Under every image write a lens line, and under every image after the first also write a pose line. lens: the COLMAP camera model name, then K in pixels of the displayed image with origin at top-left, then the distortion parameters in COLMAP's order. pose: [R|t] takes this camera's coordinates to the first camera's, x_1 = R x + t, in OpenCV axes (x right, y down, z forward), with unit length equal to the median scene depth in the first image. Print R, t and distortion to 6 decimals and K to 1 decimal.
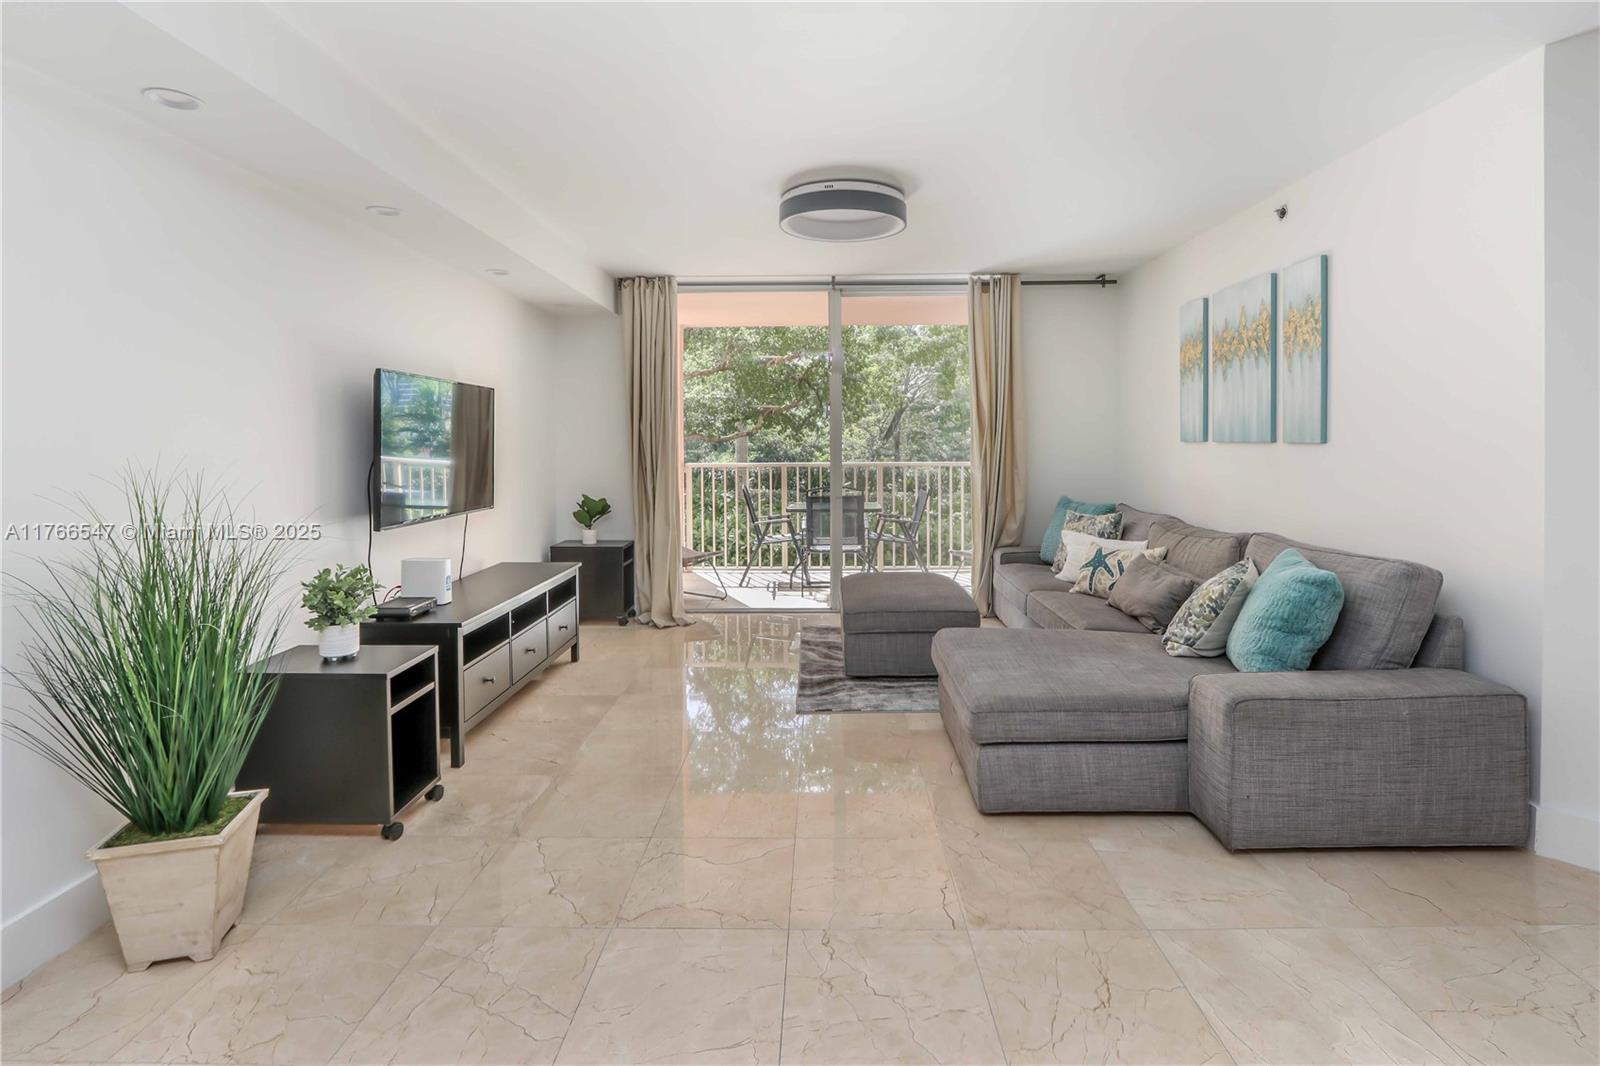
lens RADIAL K [[764.4, 0, 807.7], [0, 764.4, 451.1], [0, 0, 1]] dist [-0.015535, 0.000420]
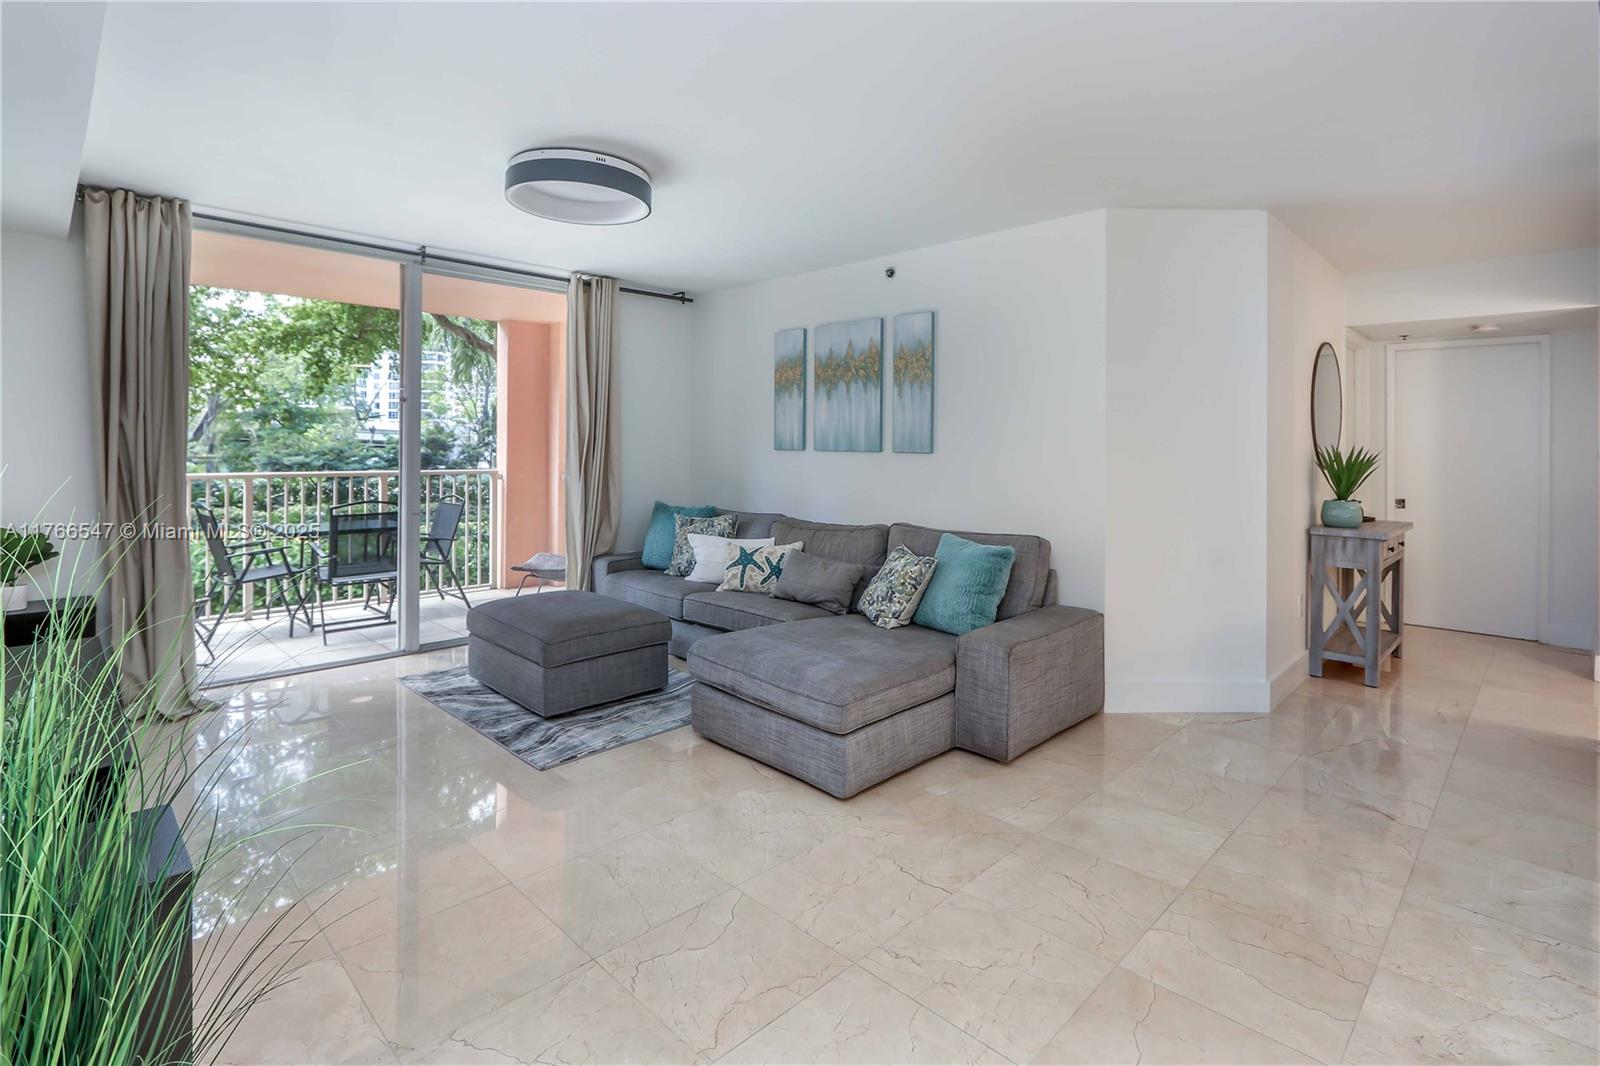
lens RADIAL K [[778.6, 0, 780.0], [0, 778.6, 445.2], [0, 0, 1]] dist [-0.017533, 0.000512]
pose [[0.705763, 0.012272, 0.708342, -0.420583], [-0.002196, 0.999883, -0.015134, -0.001997], [-0.708445, 0.009125, 0.705707, 0.202249]]
